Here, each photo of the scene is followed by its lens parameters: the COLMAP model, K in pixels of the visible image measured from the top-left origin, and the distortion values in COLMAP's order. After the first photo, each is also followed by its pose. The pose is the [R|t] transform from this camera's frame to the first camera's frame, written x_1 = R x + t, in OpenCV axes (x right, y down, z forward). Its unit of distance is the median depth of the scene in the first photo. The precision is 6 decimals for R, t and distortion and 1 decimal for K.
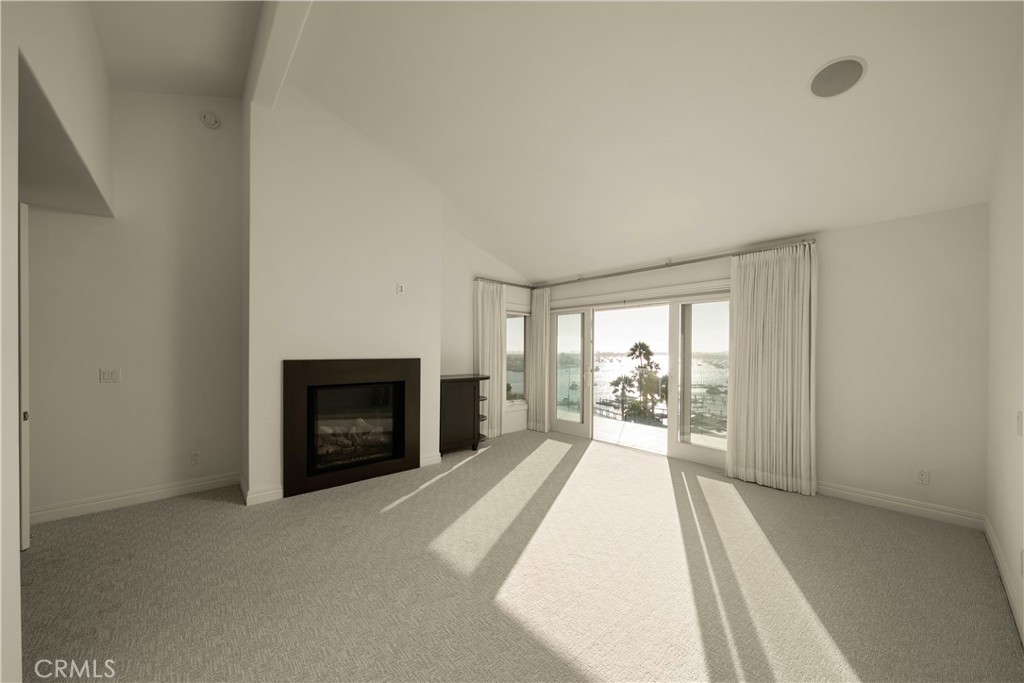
lens RADIAL K [[367.7, 0, 506.0], [0, 367.7, 344.9], [0, 0, 1]] dist [-0.007823, -0.000149]
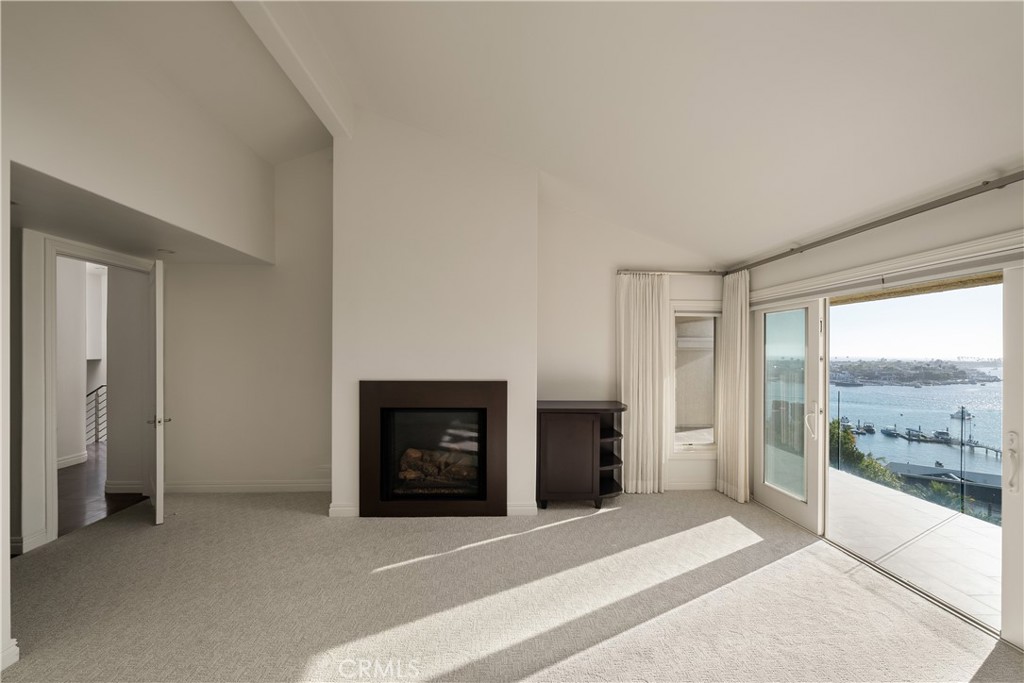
lens RADIAL K [[395.6, 0, 514.2], [0, 395.6, 349.0], [0, 0, 1]] dist [-0.000911, -0.000097]
pose [[0.779139, -0.002805, -0.626844, 0.278352], [0.004372, 0.999990, 0.000959, -0.030276], [0.626835, -0.003487, 0.779144, 0.284144]]
